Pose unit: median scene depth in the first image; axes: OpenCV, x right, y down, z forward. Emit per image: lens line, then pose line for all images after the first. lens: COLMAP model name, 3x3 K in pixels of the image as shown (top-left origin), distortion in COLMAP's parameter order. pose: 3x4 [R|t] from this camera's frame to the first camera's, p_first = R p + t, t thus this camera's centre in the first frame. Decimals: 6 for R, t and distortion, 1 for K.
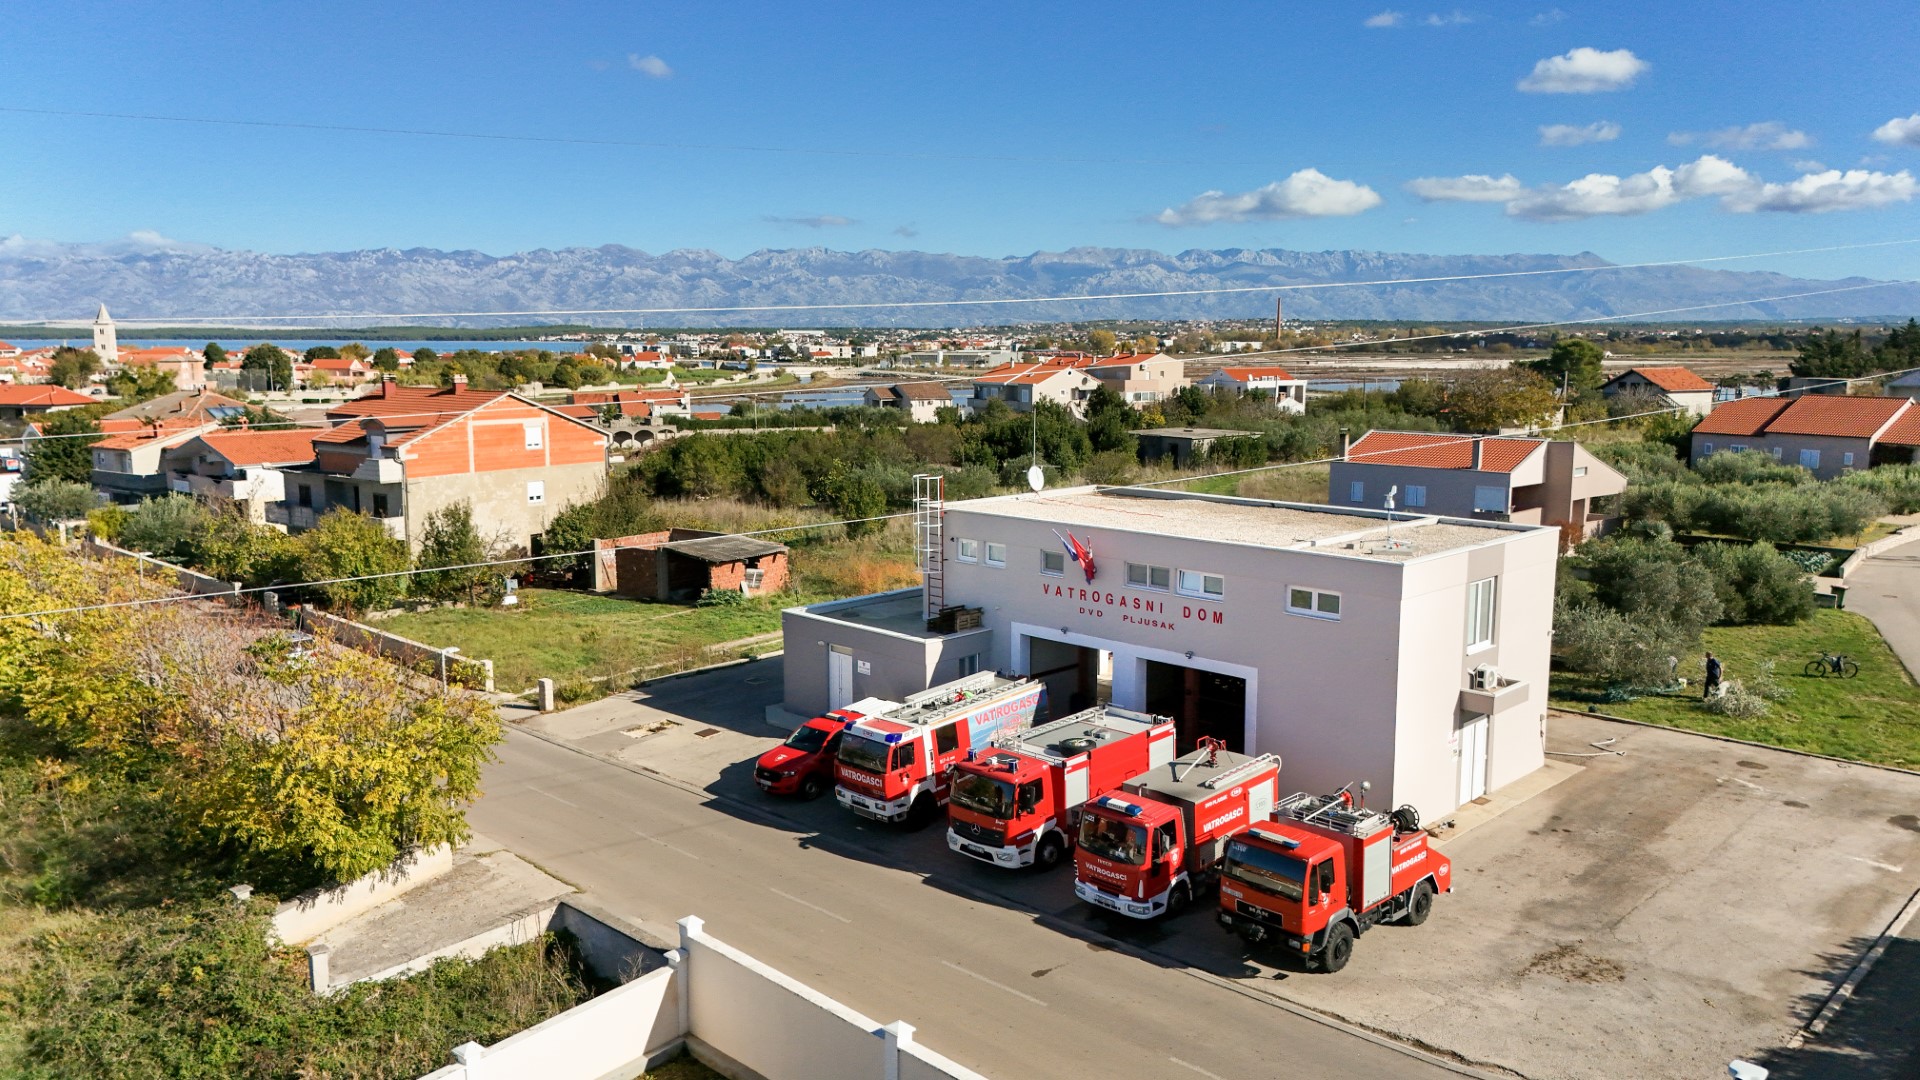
lens RADIAL K [[1420.9, 0, 961.7], [0, 1420.9, 543.3], [0, 0, 1]] dist [0.088071, -0.102529]
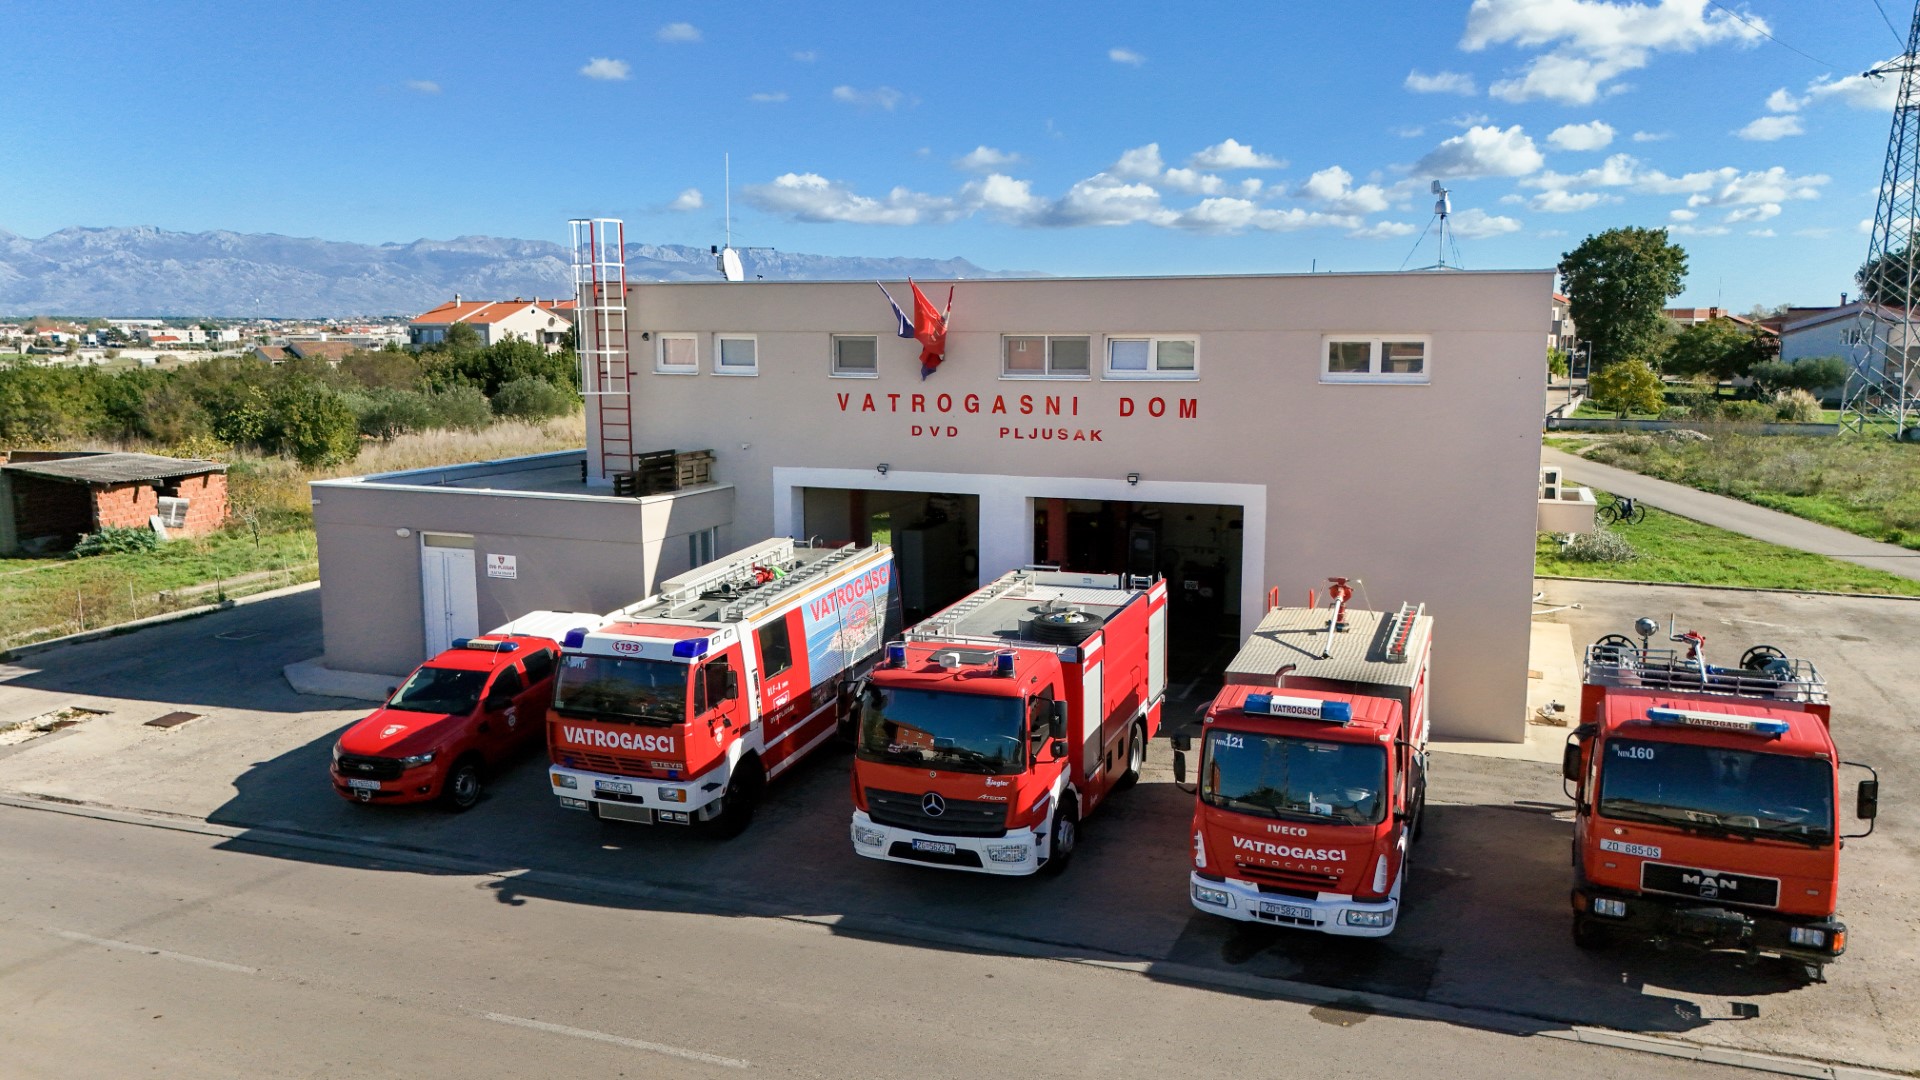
lens RADIAL K [[1414.5, 0, 966.7], [0, 1414.5, 548.8], [0, 0, 1]] dist [0.080603, -0.086262]
pose [[0.916856, -0.060459, 0.394614, -0.121311], [0.057931, 0.998152, 0.018330, 0.081461], [-0.394993, 0.006055, 0.918664, 0.427148]]
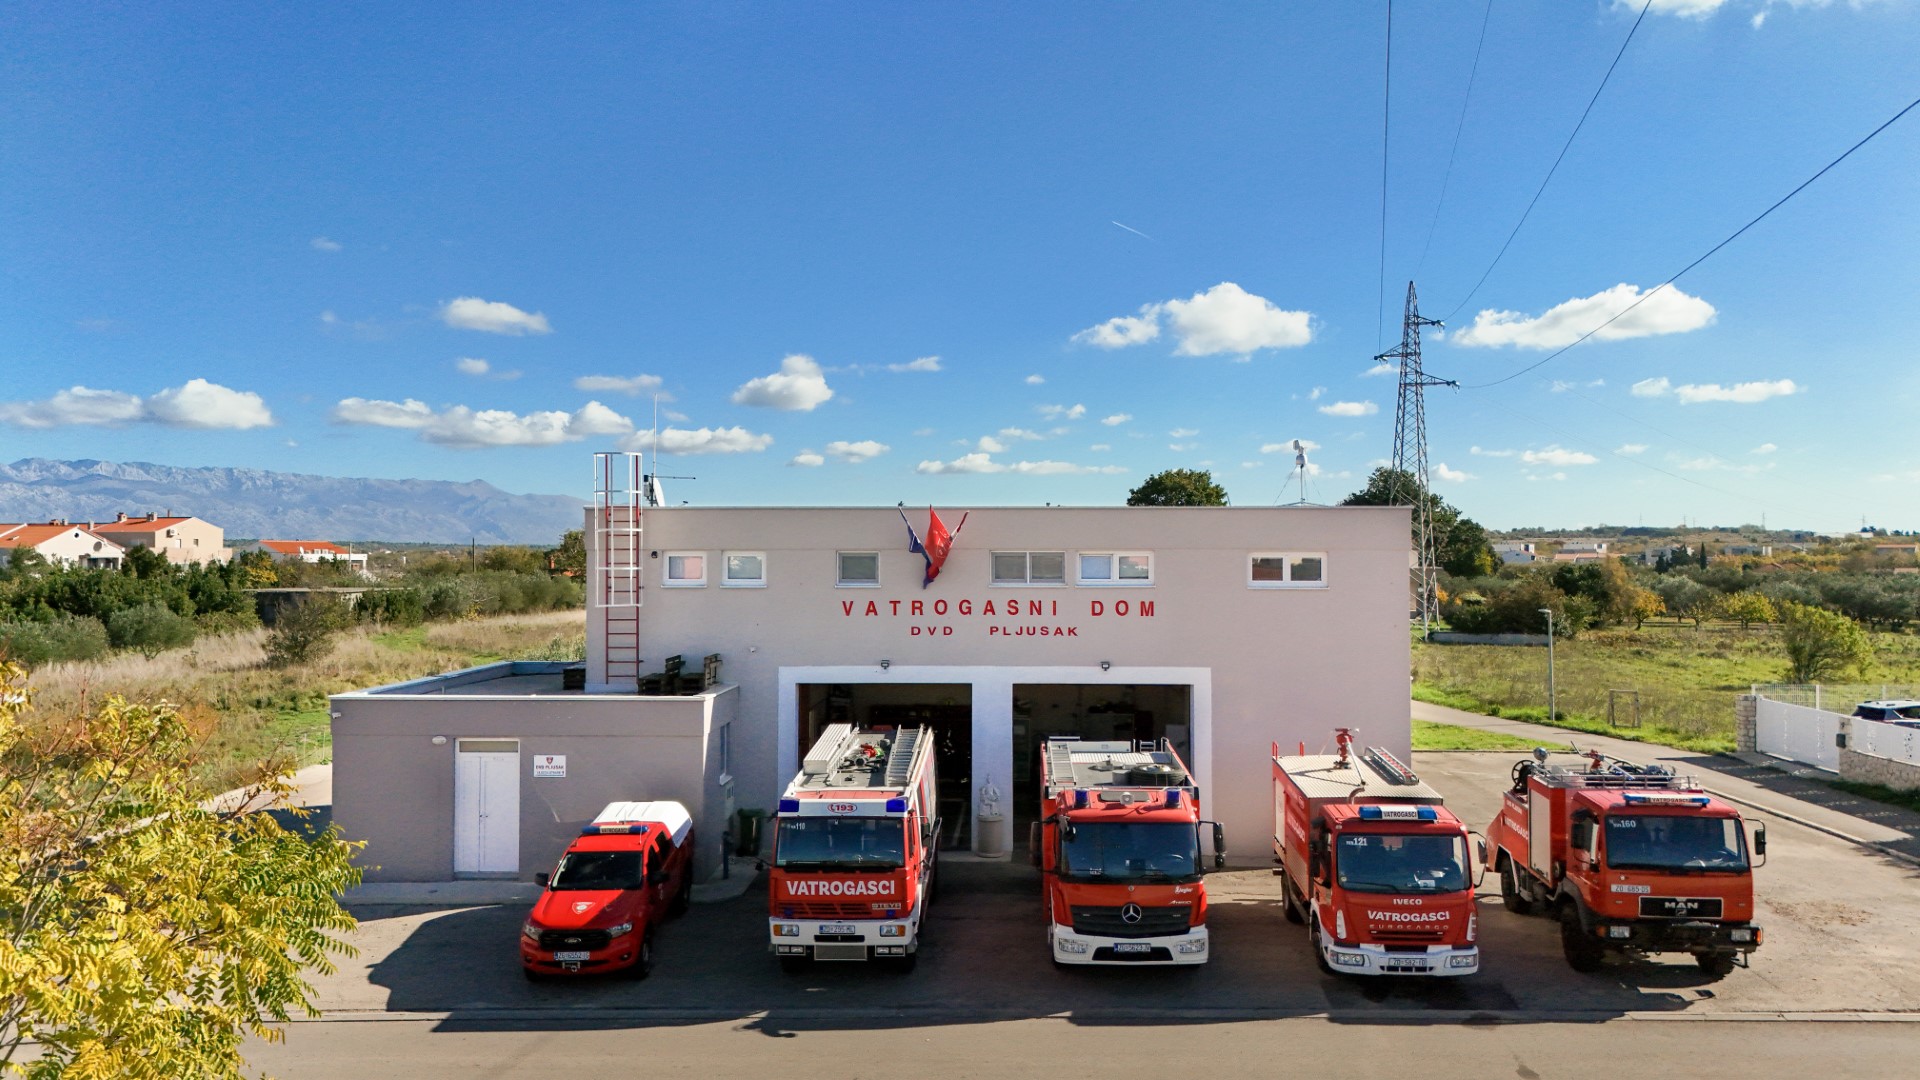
lens RADIAL K [[1414.5, 0, 966.7], [0, 1414.5, 548.8], [0, 0, 1]] dist [0.080603, -0.086262]
pose [[0.741316, 0.002531, 0.671151, -0.338003], [0.098523, 0.988749, -0.112552, 0.082360], [-0.663885, 0.149560, 0.732726, 0.441075]]
